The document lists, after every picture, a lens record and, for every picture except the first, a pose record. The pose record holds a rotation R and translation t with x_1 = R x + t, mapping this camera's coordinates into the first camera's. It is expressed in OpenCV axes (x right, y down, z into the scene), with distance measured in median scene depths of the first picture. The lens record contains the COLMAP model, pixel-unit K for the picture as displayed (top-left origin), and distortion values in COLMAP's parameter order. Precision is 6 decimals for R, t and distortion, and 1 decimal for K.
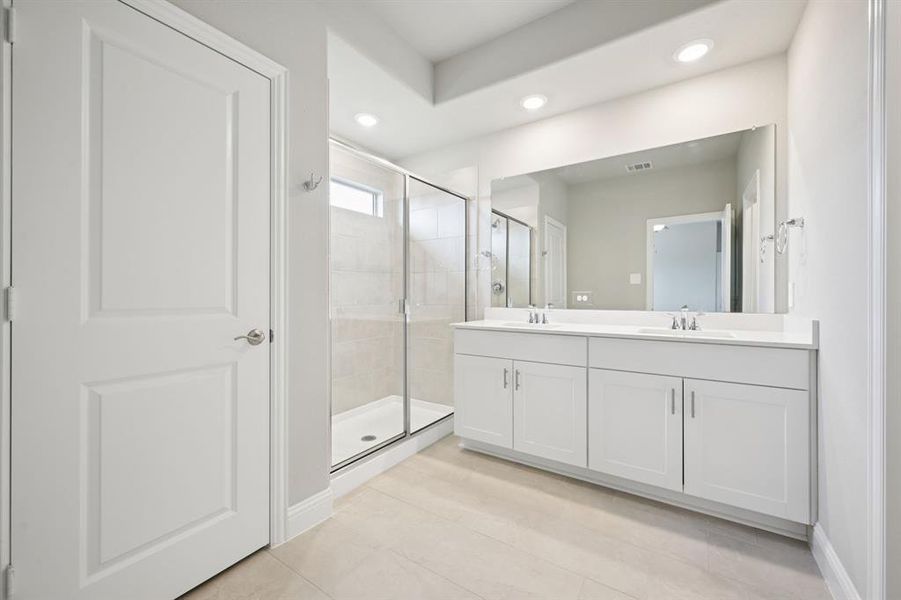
lens RADIAL K [[356.8, 0, 448.6], [0, 356.8, 297.7], [0, 0, 1]] dist [0.001532, 0.000054]
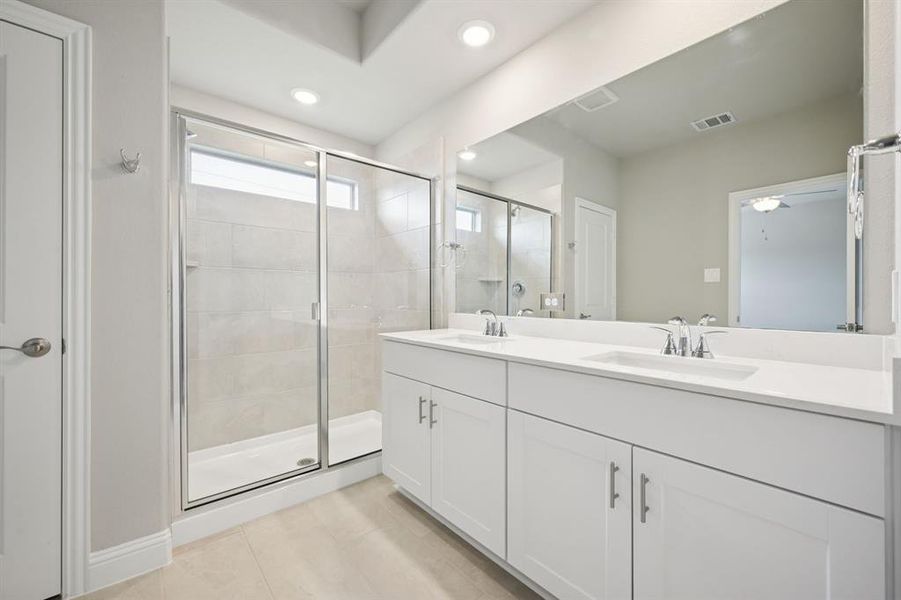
lens RADIAL K [[357.3, 0, 449.4], [0, 357.3, 300.5], [0, 0, 1]] dist [-0.000256, -0.000158]
pose [[0.963997, 0.002444, -0.265903, 0.356625], [-0.002084, 0.999996, 0.001636, -0.002474], [0.265906, -0.001023, 0.963999, 0.259816]]
